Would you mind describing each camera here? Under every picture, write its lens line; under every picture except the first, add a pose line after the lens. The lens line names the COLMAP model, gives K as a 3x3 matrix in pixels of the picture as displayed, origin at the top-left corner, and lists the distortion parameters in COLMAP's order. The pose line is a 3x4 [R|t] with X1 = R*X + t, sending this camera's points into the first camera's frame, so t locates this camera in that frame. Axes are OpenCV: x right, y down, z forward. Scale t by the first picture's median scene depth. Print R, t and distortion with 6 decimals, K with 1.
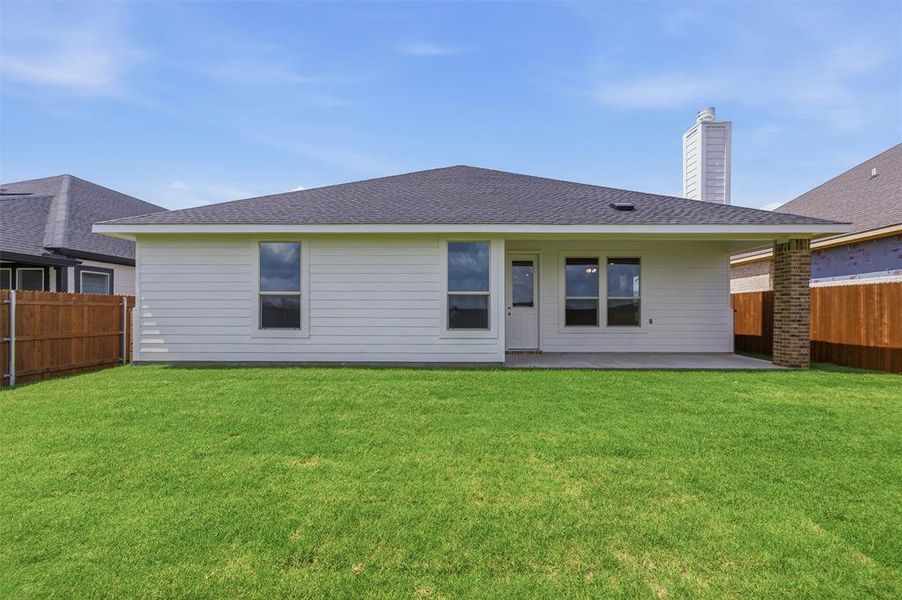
lens RADIAL K [[371.8, 0, 459.3], [0, 371.8, 315.3], [0, 0, 1]] dist [0.000741, -0.000070]
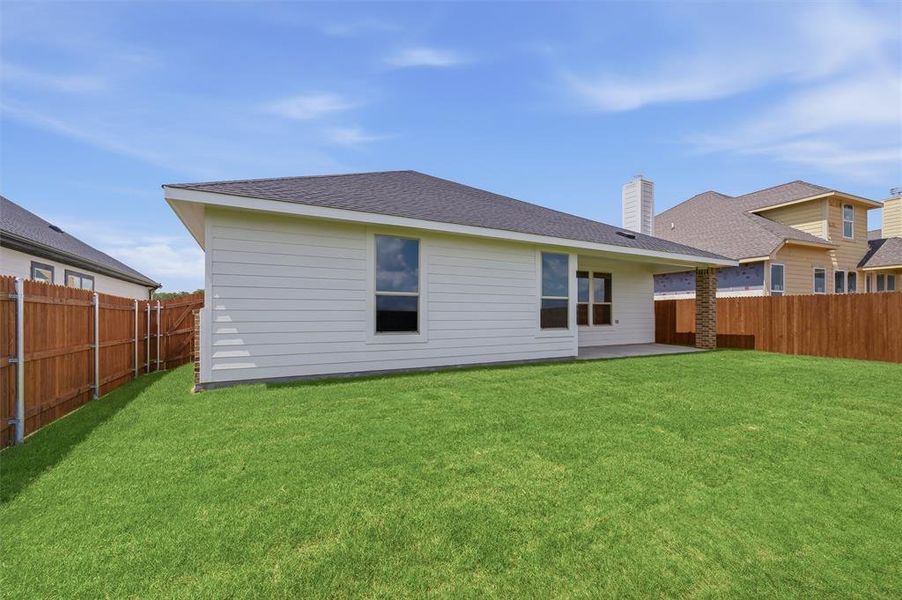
lens RADIAL K [[371.8, 0, 459.3], [0, 371.8, 315.3], [0, 0, 1]] dist [0.000741, -0.000070]
pose [[0.878448, -0.002533, 0.477831, -0.774645], [0.005125, 0.999978, -0.004121, -0.002254], [-0.477810, 0.006070, 0.878442, 0.131874]]
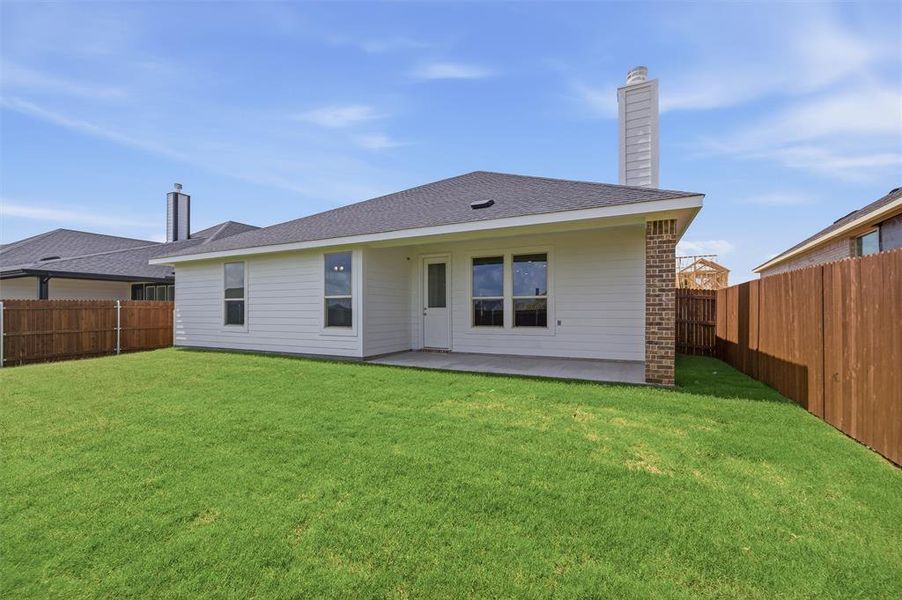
lens RADIAL K [[371.8, 0, 459.3], [0, 371.8, 315.3], [0, 0, 1]] dist [0.000741, -0.000070]
pose [[0.904916, 0.002558, -0.425583, 0.859896], [-0.001135, 0.999993, 0.003597, -0.006018], [0.425589, -0.002772, 0.904912, 0.101750]]
